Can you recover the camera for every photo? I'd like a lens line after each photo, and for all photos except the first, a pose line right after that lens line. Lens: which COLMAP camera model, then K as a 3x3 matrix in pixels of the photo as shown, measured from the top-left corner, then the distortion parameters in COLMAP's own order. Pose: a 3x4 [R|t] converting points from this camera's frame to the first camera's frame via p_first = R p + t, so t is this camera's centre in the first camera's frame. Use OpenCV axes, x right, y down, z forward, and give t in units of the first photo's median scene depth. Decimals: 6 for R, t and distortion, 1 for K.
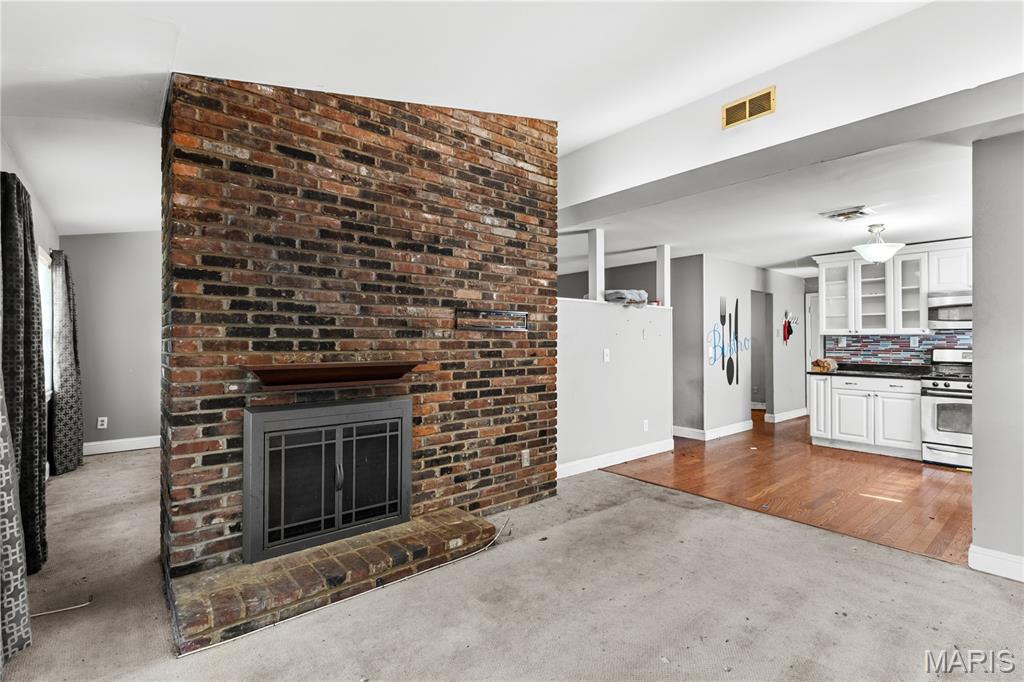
lens RADIAL K [[474.8, 0, 516.3], [0, 474.8, 331.7], [0, 0, 1]] dist [0.011355, -0.000016]
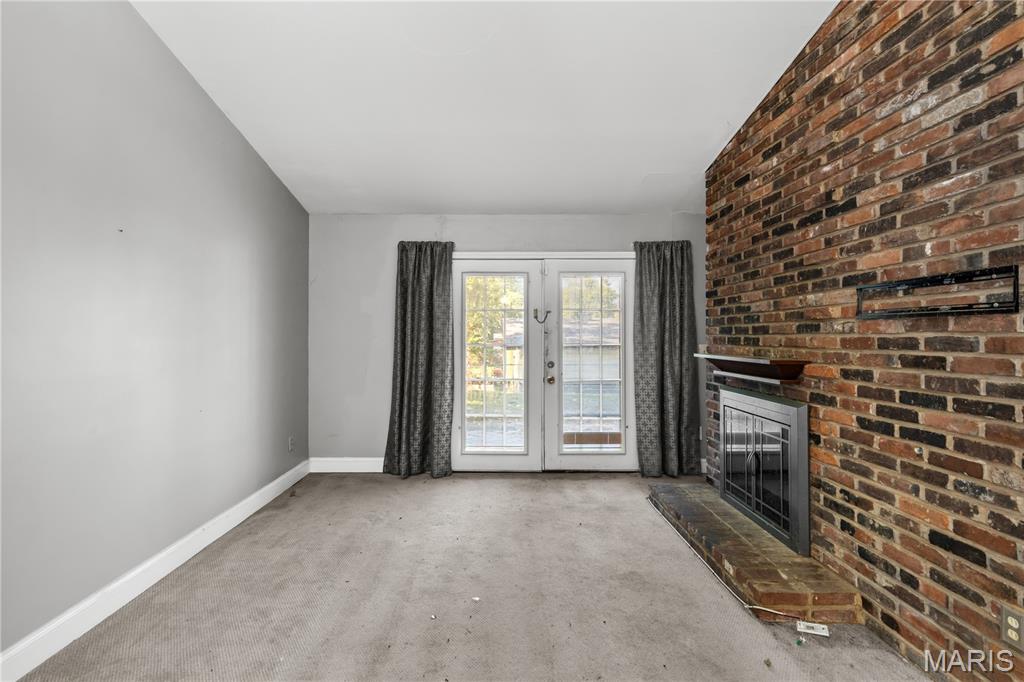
lens RADIAL K [[474.8, 0, 498.9], [0, 474.8, 325.1], [0, 0, 1]] dist [0.011355, -0.000016]
pose [[-0.639408, -0.020683, -0.768590, 0.683225], [0.013278, 0.999192, -0.037935, 0.021494], [0.768753, -0.034461, -0.638616, 1.032603]]
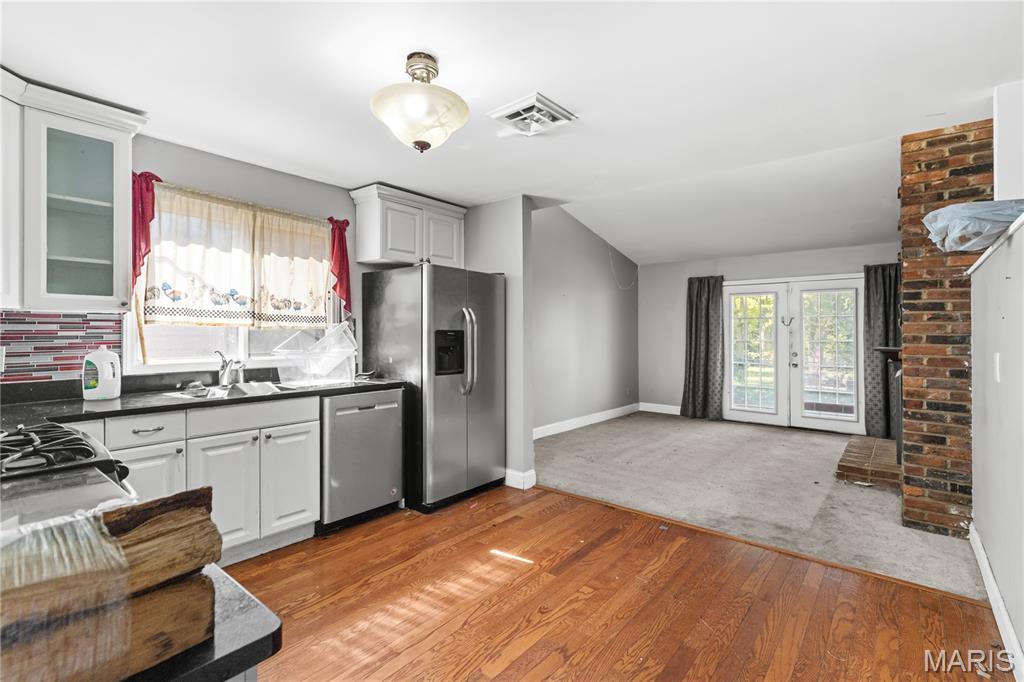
lens RADIAL K [[474.8, 0, 508.6], [0, 474.8, 335.0], [0, 0, 1]] dist [0.011355, -0.000016]
pose [[-0.985380, -0.009439, -0.170109, 1.030590], [-0.006557, 0.999825, -0.017494, 0.044818], [0.170244, -0.016123, -0.985270, 1.966780]]
